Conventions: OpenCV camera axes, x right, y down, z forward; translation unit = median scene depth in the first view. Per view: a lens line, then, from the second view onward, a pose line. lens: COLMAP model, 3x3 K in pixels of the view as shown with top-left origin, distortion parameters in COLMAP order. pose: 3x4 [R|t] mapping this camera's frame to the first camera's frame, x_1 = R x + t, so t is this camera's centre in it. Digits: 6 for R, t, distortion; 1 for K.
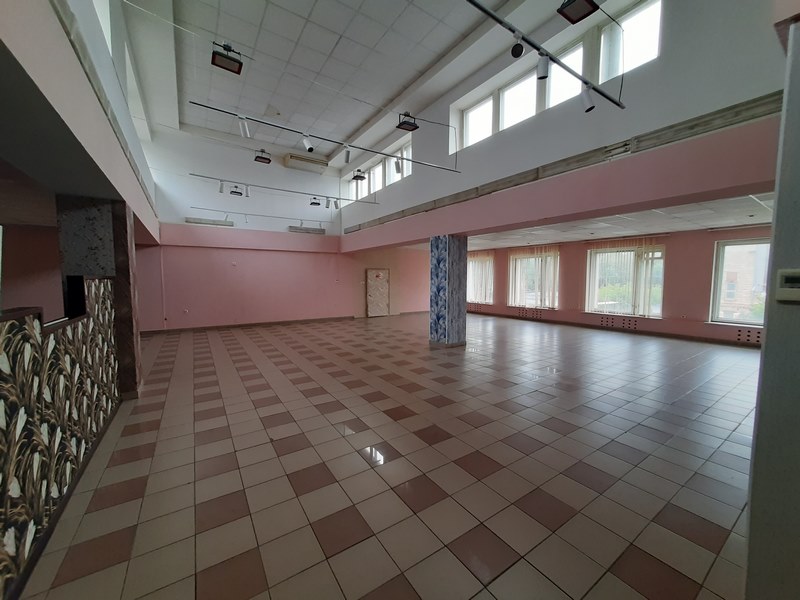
lens RADIAL K [[314.1, 0, 405.6], [0, 314.1, 300.2], [0, 0, 1]] dist [-0.004830, 0.001329]
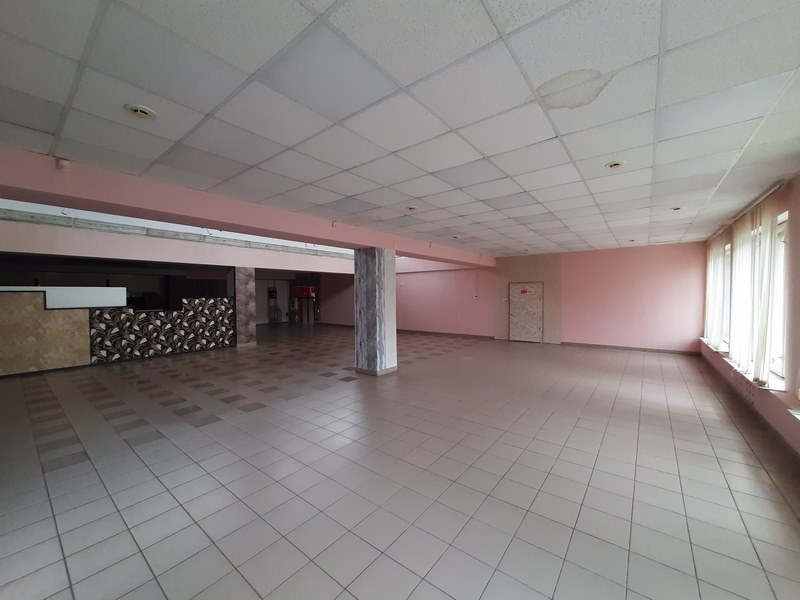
lens RADIAL K [[314.1, 0, 406.9], [0, 314.1, 301.2], [0, 0, 1]] dist [-0.004830, 0.001329]
pose [[0.308485, 0.014999, -0.951111, 0.678129], [-0.053816, 0.998549, -0.001708, -0.039368], [0.949706, 0.051712, 0.308844, 0.542896]]
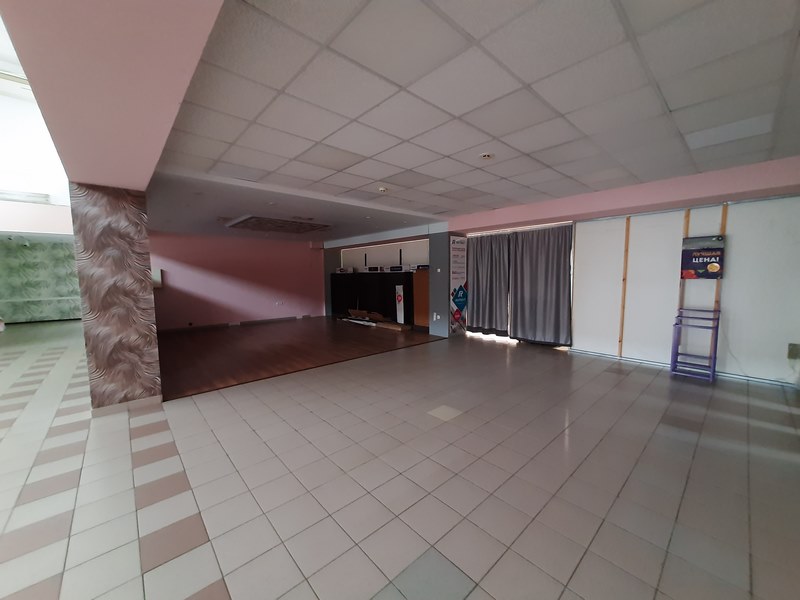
lens RADIAL K [[314.1, 0, 403.8], [0, 314.1, 300.6], [0, 0, 1]] dist [-0.004830, 0.001329]
pose [[-0.990157, 0.017325, -0.138884, -0.610187], [-0.003866, 0.988544, 0.150881, -0.050857], [0.139907, 0.149933, -0.978747, 0.742781]]
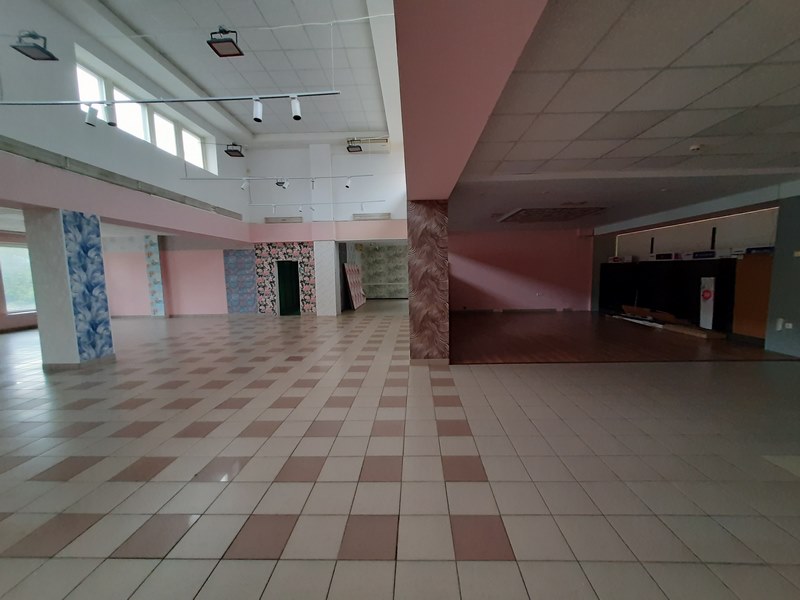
lens RADIAL K [[314.1, 0, 406.2], [0, 314.1, 300.9], [0, 0, 1]] dist [-0.004830, 0.001329]
pose [[-0.808004, -0.044207, 0.587516, -0.600056], [0.057670, 0.986459, 0.153538, -0.046925], [-0.586348, 0.157941, -0.794513, 0.754795]]
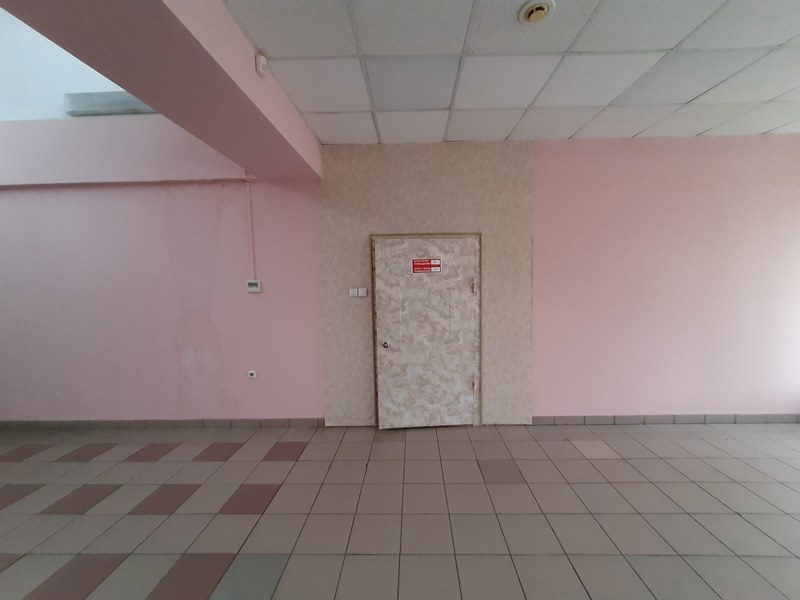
lens RADIAL K [[314.1, 0, 405.9], [0, 314.1, 300.5], [0, 0, 1]] dist [-0.004830, 0.001329]
pose [[0.813856, 0.023155, -0.580605, 0.047720], [-0.018932, 0.999732, 0.013331, -0.060339], [0.580758, 0.000143, 0.814076, 0.924732]]
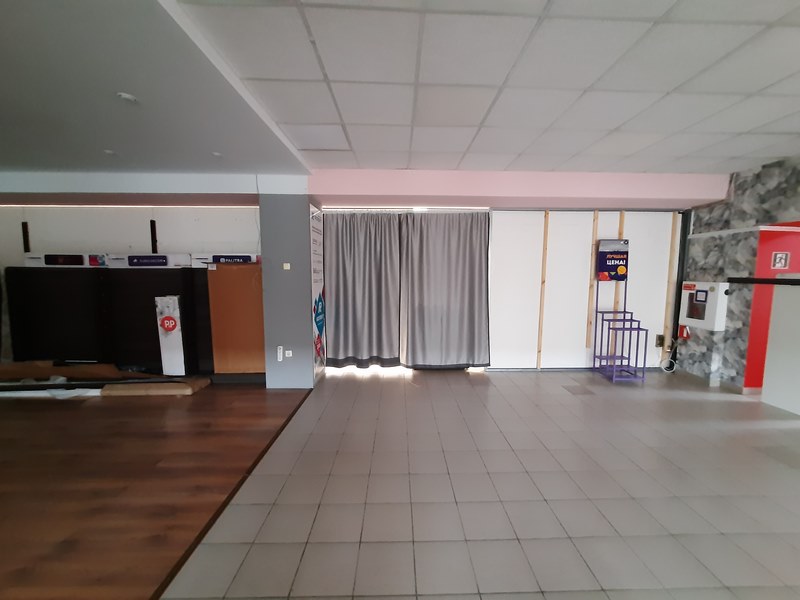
lens RADIAL K [[314.1, 0, 406.7], [0, 314.1, 301.1], [0, 0, 1]] dist [-0.004830, 0.001329]
pose [[-0.541319, 0.062851, -0.838465, -0.550563], [-0.062301, 0.991463, 0.114542, -0.022601], [0.838506, 0.114240, -0.532782, 0.383321]]
